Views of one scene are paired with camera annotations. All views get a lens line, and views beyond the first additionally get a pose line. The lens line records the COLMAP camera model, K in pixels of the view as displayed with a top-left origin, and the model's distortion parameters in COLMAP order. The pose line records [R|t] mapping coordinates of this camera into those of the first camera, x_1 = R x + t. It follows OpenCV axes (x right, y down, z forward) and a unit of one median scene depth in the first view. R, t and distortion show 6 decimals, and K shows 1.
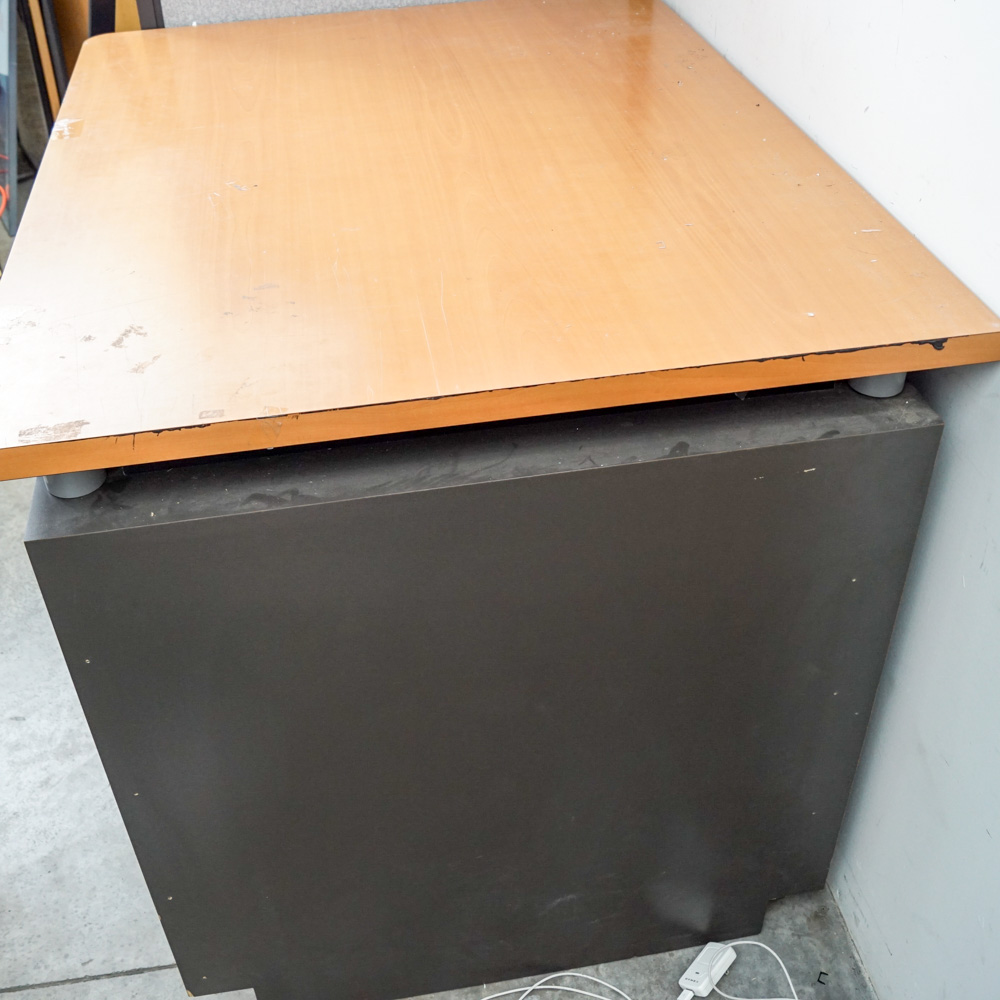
lens RADIAL K [[1149.1, 0, 500.0], [0, 1149.1, 500.0], [0, 0, 1]] dist [-0.073123, 0.005117]
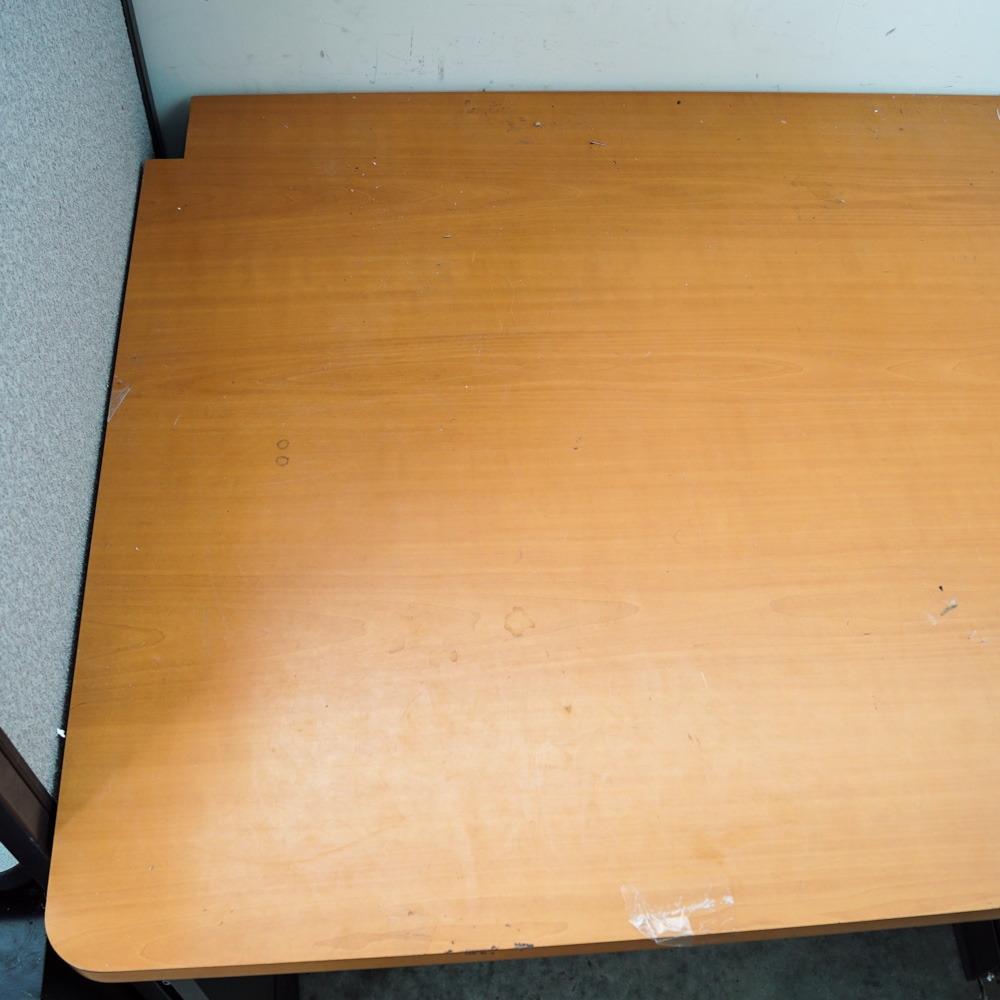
lens RADIAL K [[1149.1, 0, 500.0], [0, 1149.1, 500.0], [0, 0, 1]] dist [-0.073123, 0.005117]
pose [[0.105165, -0.795780, 0.596385, -0.787256], [0.578016, 0.536918, 0.614505, -1.140452], [-0.809221, 0.280096, 0.516438, 1.061509]]
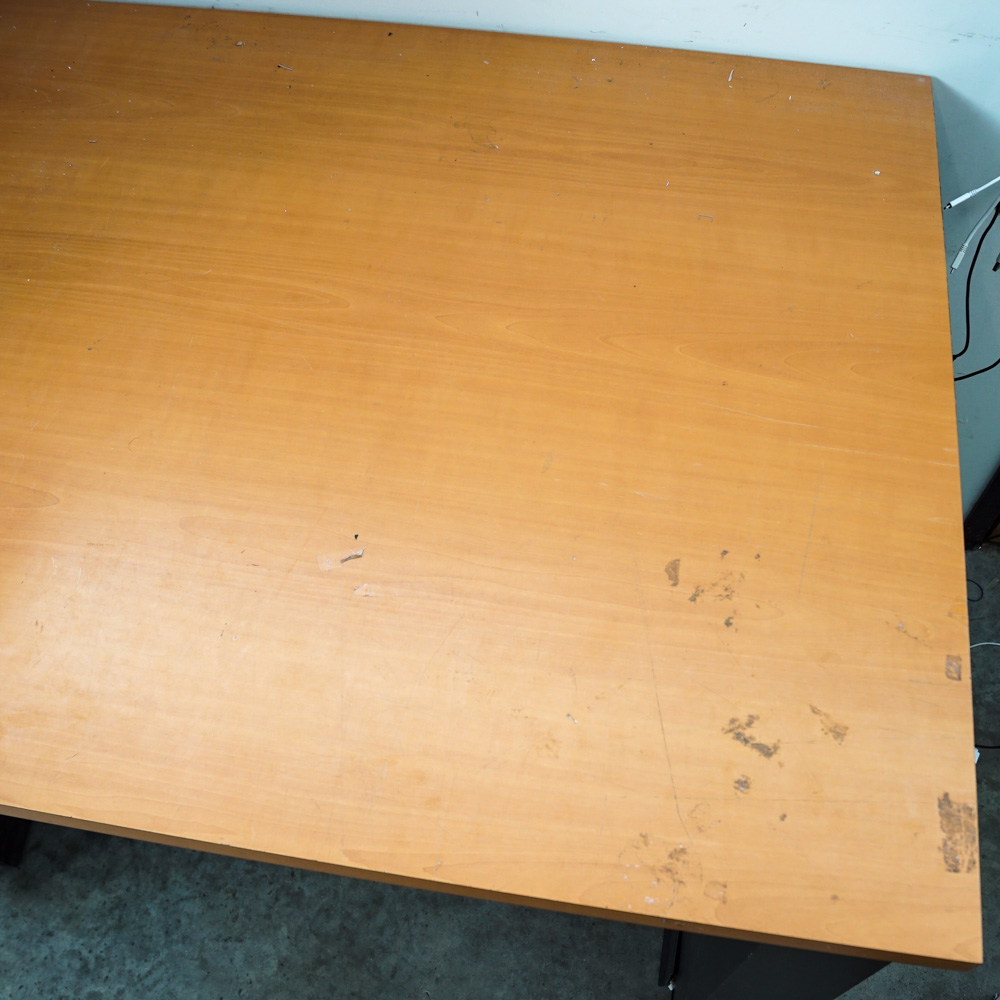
lens RADIAL K [[1149.1, 0, 500.0], [0, 1149.1, 500.0], [0, 0, 1]] dist [-0.073123, 0.005117]
pose [[0.342677, -0.783403, 0.518509, -0.671315], [0.591378, 0.608732, 0.528883, -0.770110], [-0.729962, 0.125399, 0.671886, 0.575671]]
